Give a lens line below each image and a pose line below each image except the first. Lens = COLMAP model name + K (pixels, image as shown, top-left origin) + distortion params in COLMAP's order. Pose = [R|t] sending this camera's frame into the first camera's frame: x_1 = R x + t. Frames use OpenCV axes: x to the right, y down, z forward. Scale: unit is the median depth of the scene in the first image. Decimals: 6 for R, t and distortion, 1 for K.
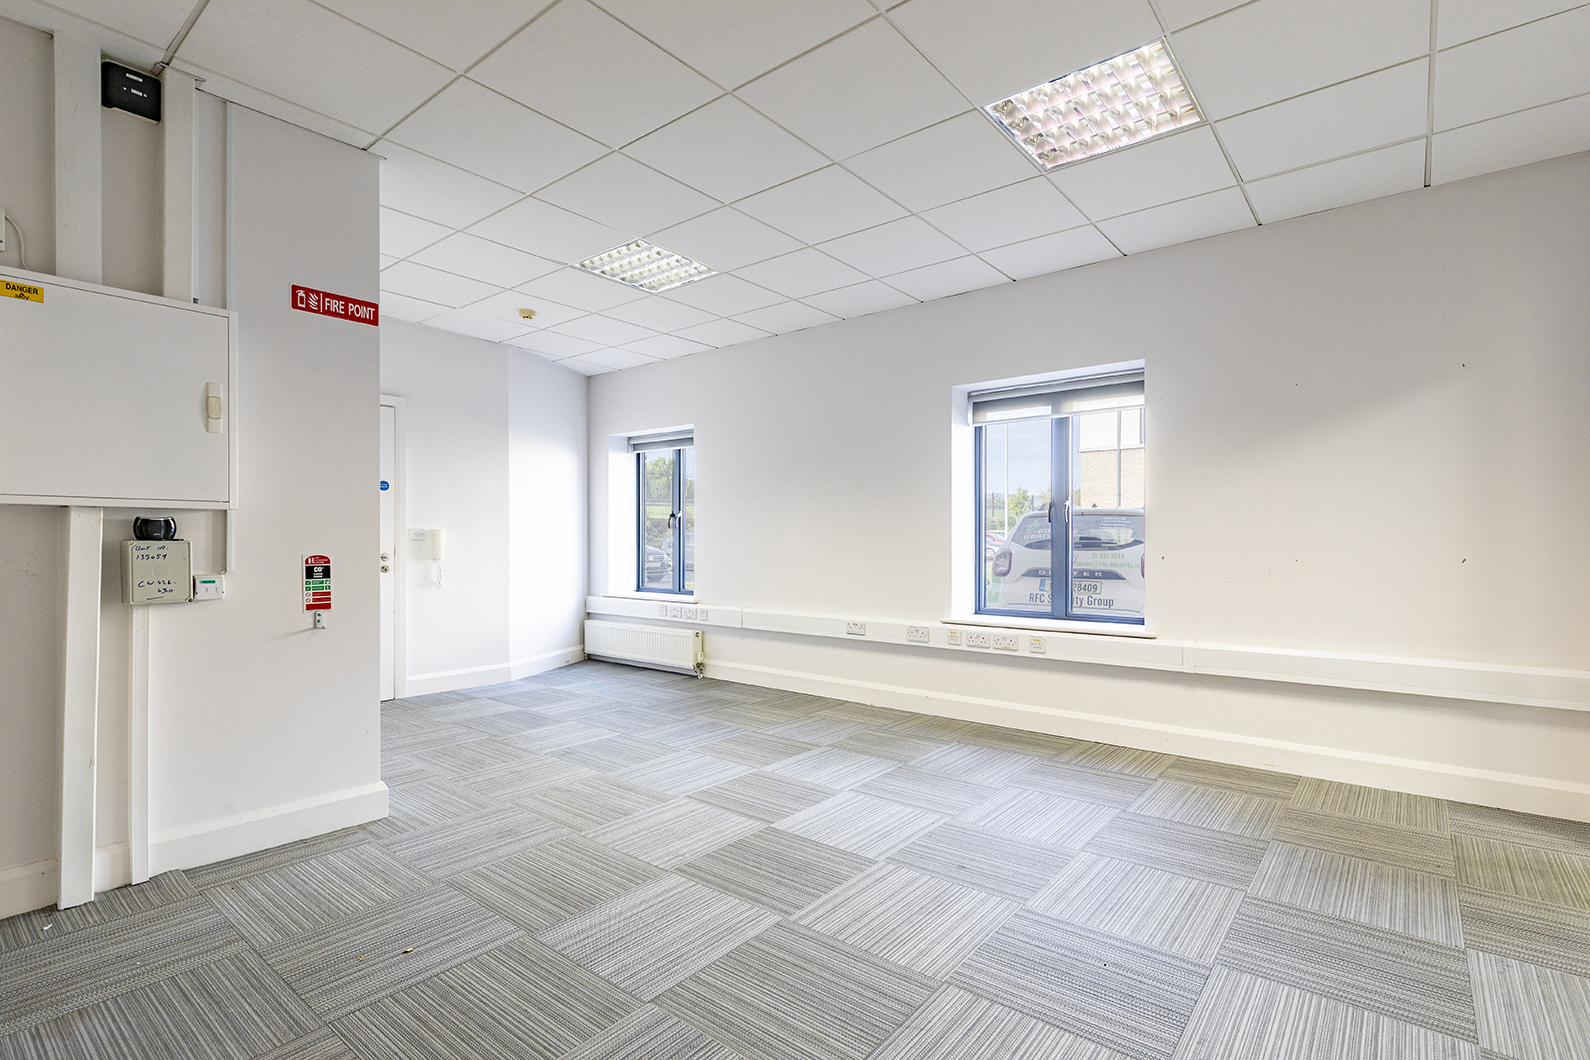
lens RADIAL K [[624.5, 0, 853.5], [0, 624.5, 540.3], [0, 0, 1]] dist [0.000508, -0.000089]
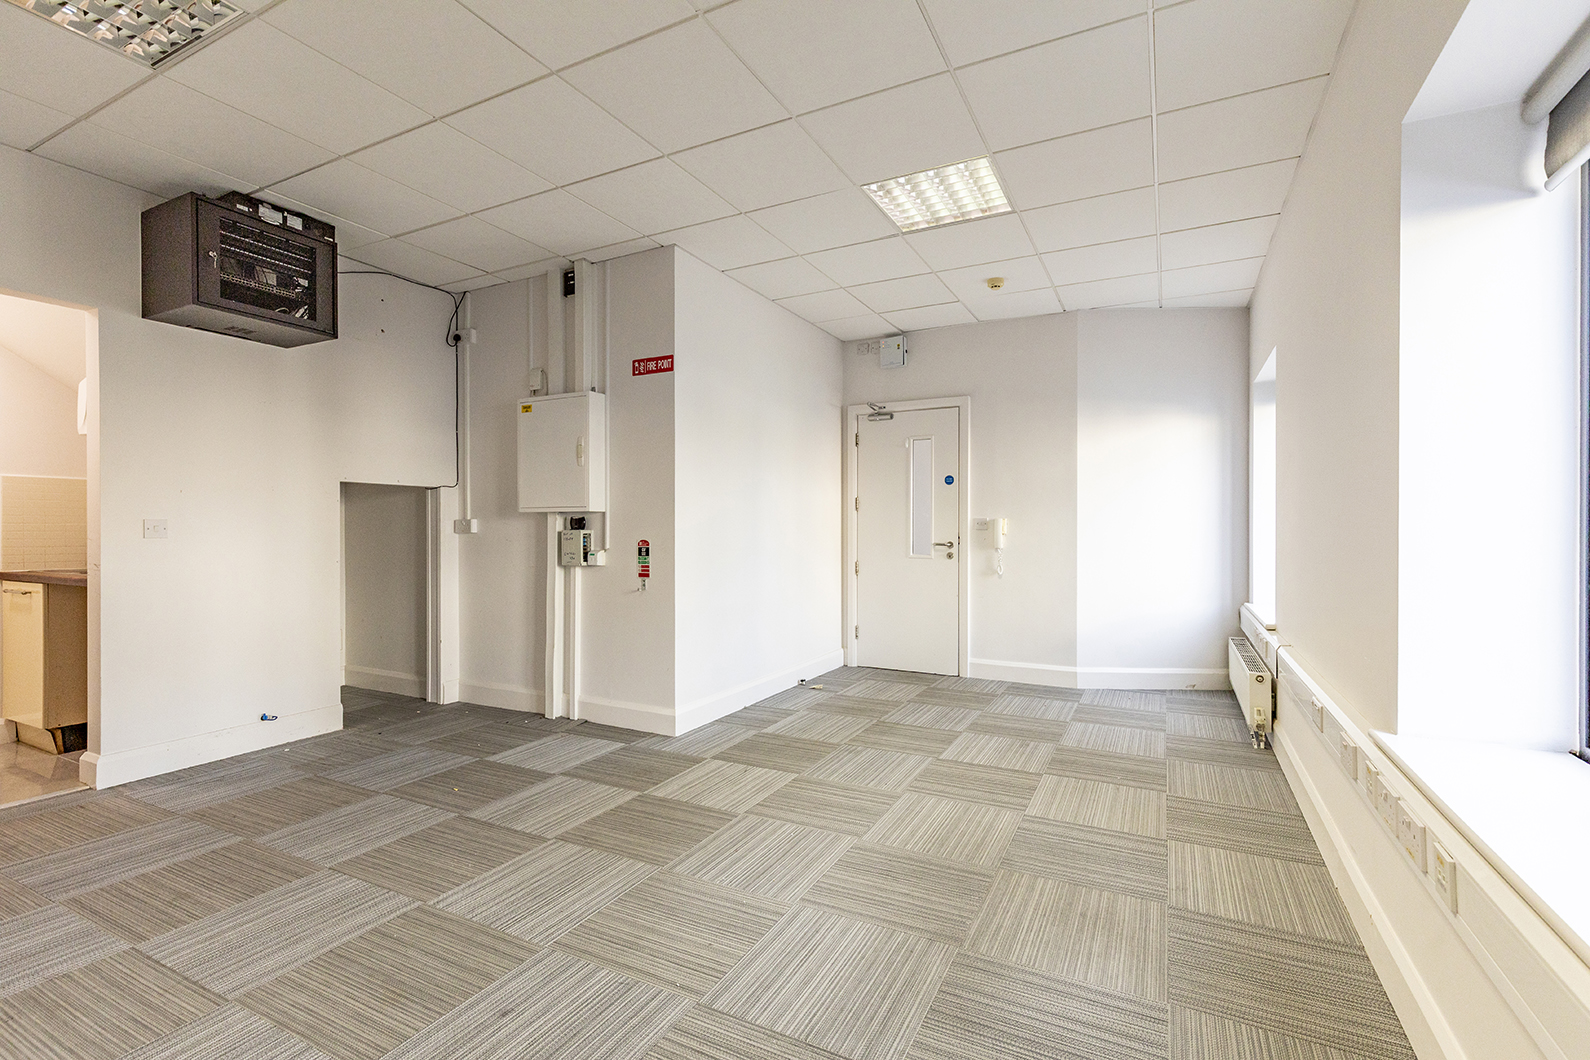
lens RADIAL K [[709.9, 0, 804.9], [0, 709.9, 529.5], [0, 0, 1]] dist [0.004600, -0.000618]
pose [[0.252858, 0.001196, -0.967503, 0.832042], [-0.001091, 0.999999, 0.000951, -0.002483], [0.967503, 0.000815, 0.252859, 0.927815]]
